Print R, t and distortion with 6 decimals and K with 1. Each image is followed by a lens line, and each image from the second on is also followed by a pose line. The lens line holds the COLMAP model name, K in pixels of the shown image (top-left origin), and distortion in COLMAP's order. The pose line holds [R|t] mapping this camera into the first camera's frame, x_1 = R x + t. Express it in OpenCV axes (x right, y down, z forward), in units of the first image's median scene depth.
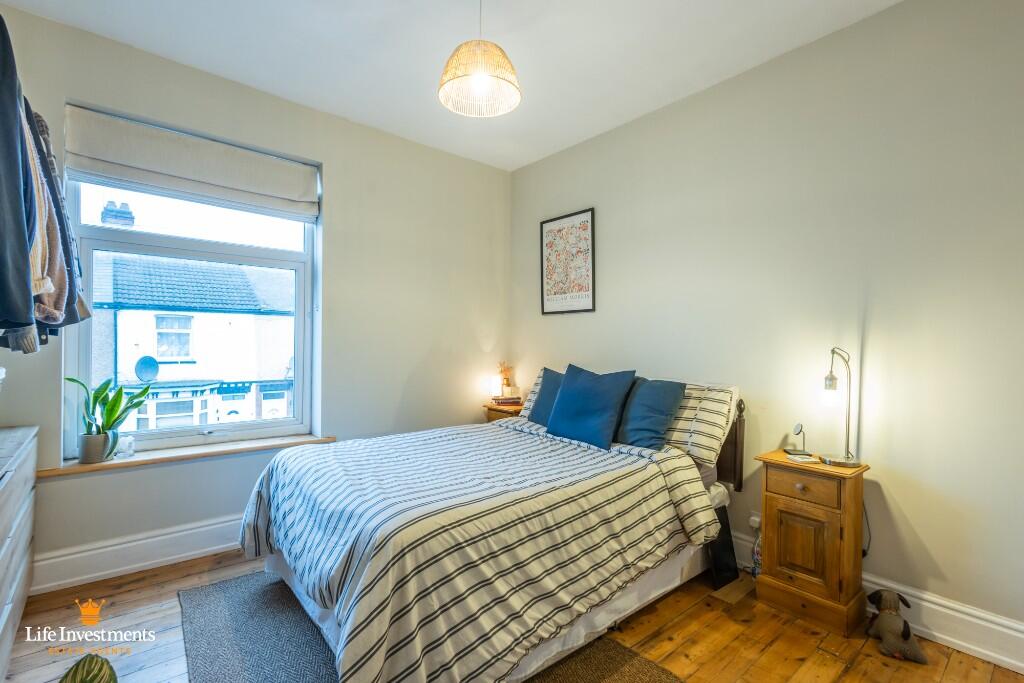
lens RADIAL K [[465.7, 0, 511.5], [0, 465.7, 339.2], [0, 0, 1]] dist [0.006059, -0.000406]
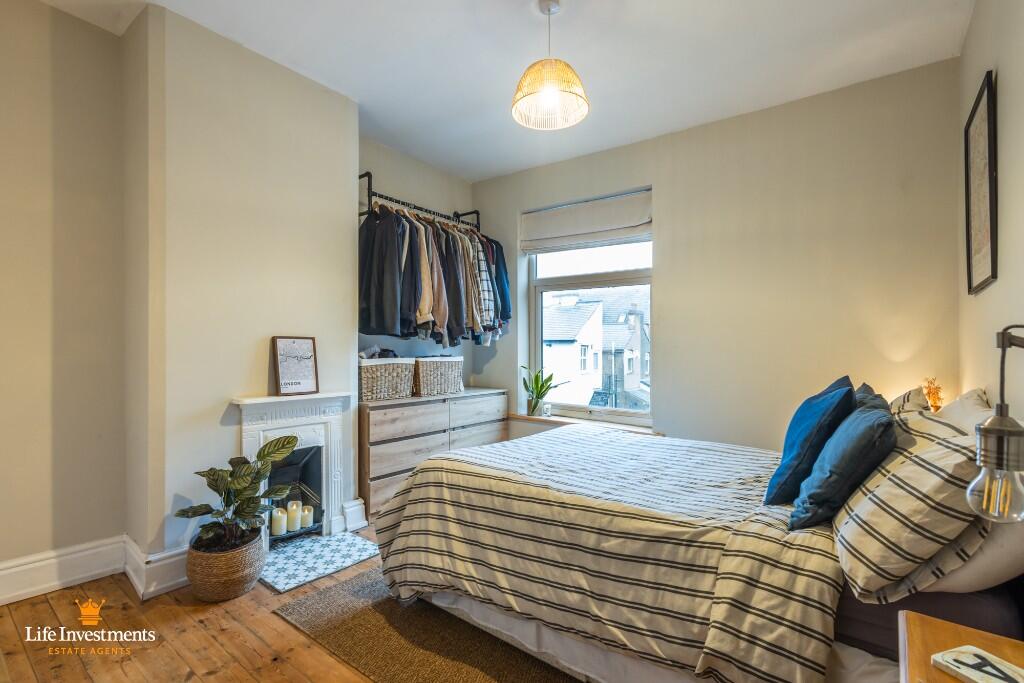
lens RADIAL K [[476.7, 0, 508.0], [0, 476.7, 342.1], [0, 0, 1]] dist [0.000538, 0.000078]
pose [[0.206034, -0.020758, -0.978325, 0.816553], [-0.002845, 0.999758, -0.021812, 0.030133], [0.978541, 0.007277, 0.205925, 0.549993]]
